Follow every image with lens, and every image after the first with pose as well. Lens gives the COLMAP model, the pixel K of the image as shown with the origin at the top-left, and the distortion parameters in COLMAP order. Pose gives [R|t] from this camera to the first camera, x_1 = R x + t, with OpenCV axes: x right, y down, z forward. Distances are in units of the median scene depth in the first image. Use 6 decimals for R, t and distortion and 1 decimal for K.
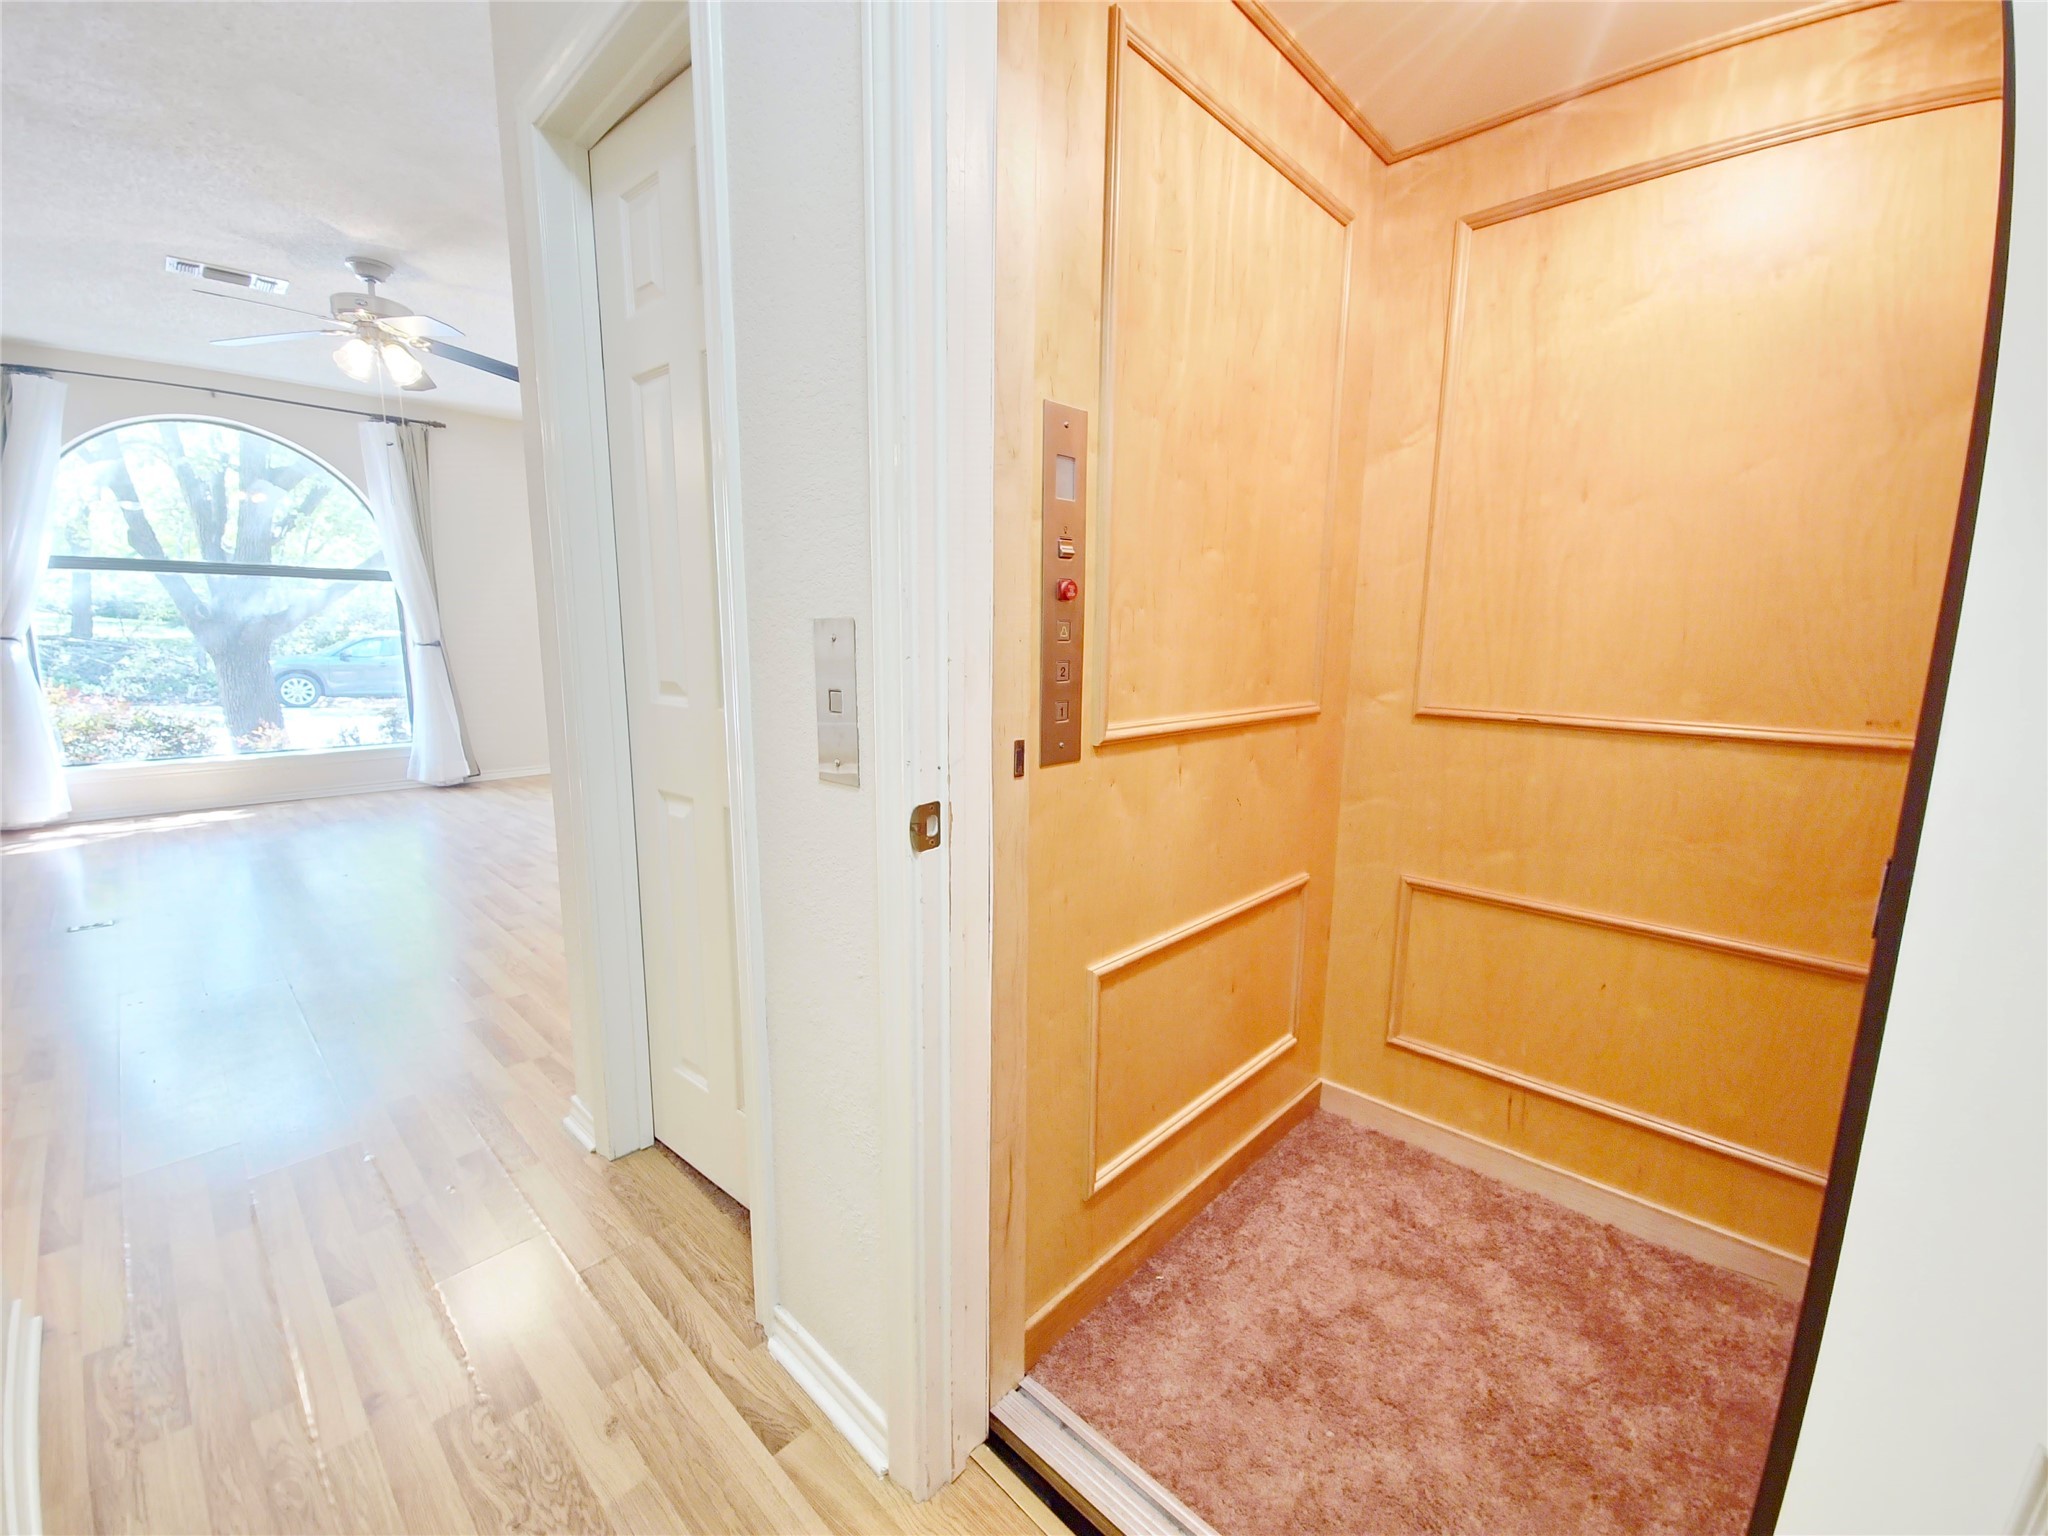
lens RADIAL K [[849.0, 0, 1024.6], [0, 849.0, 760.8], [0, 0, 1]] dist [-0.002589, -0.001282]
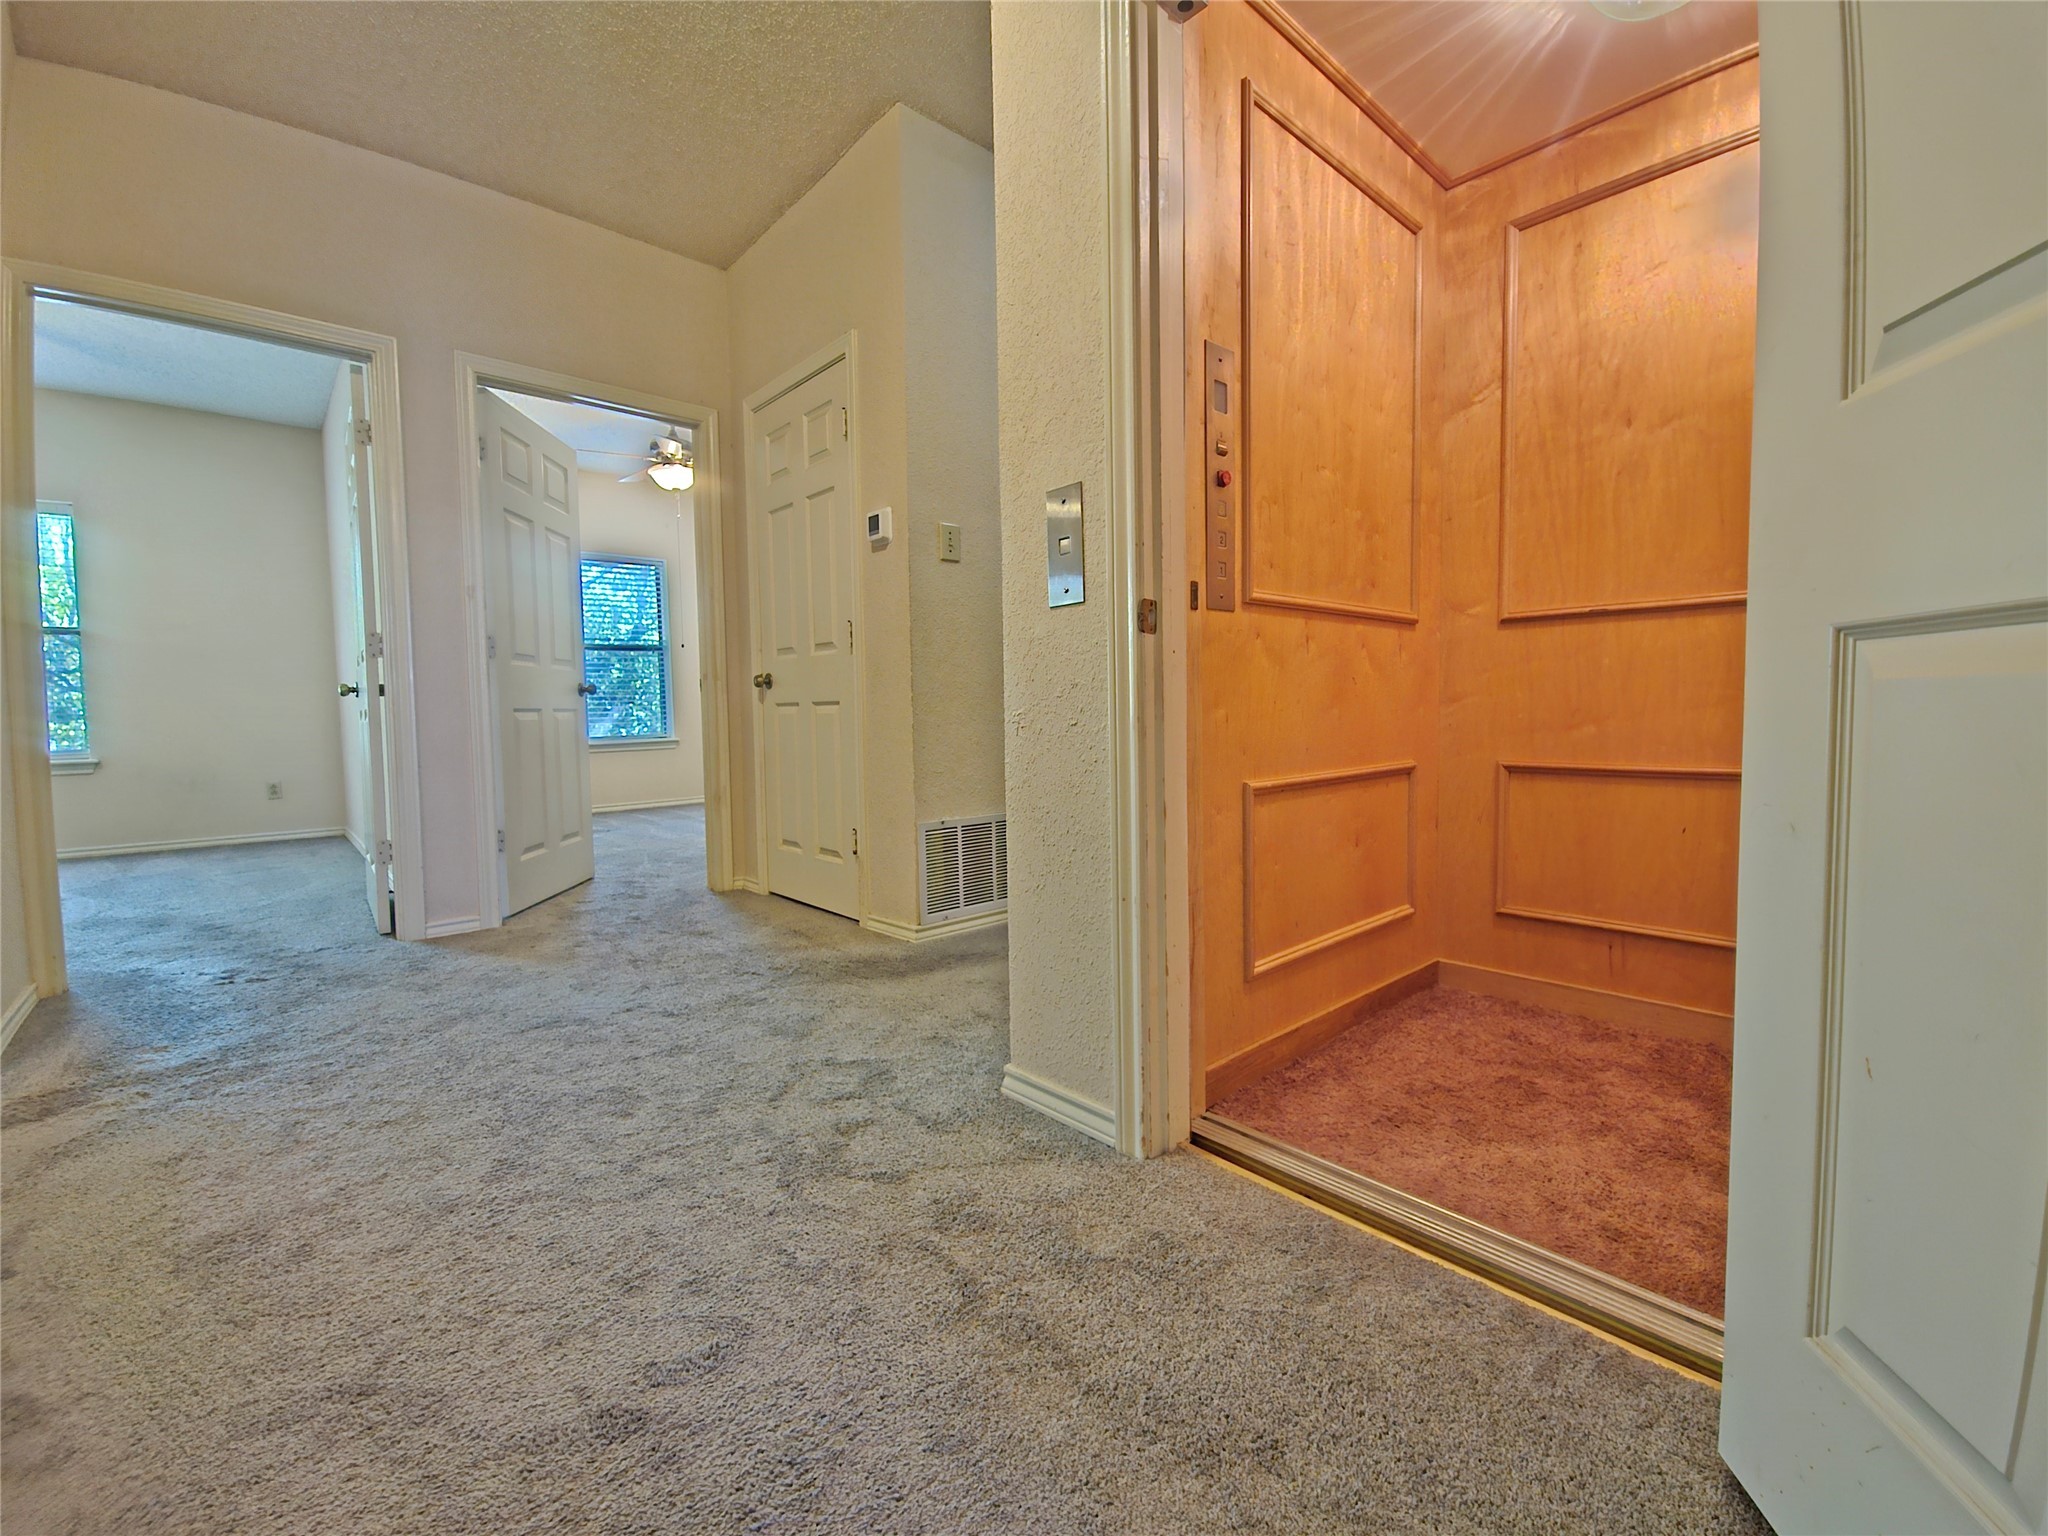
lens RADIAL K [[849.0, 0, 1032.9], [0, 849.0, 768.3], [0, 0, 1]] dist [-0.002589, -0.001282]
pose [[0.996169, -0.025359, -0.083692, -0.114975], [0.017161, 0.995111, -0.097261, 0.294106], [0.085750, 0.095452, 0.991734, -0.251891]]
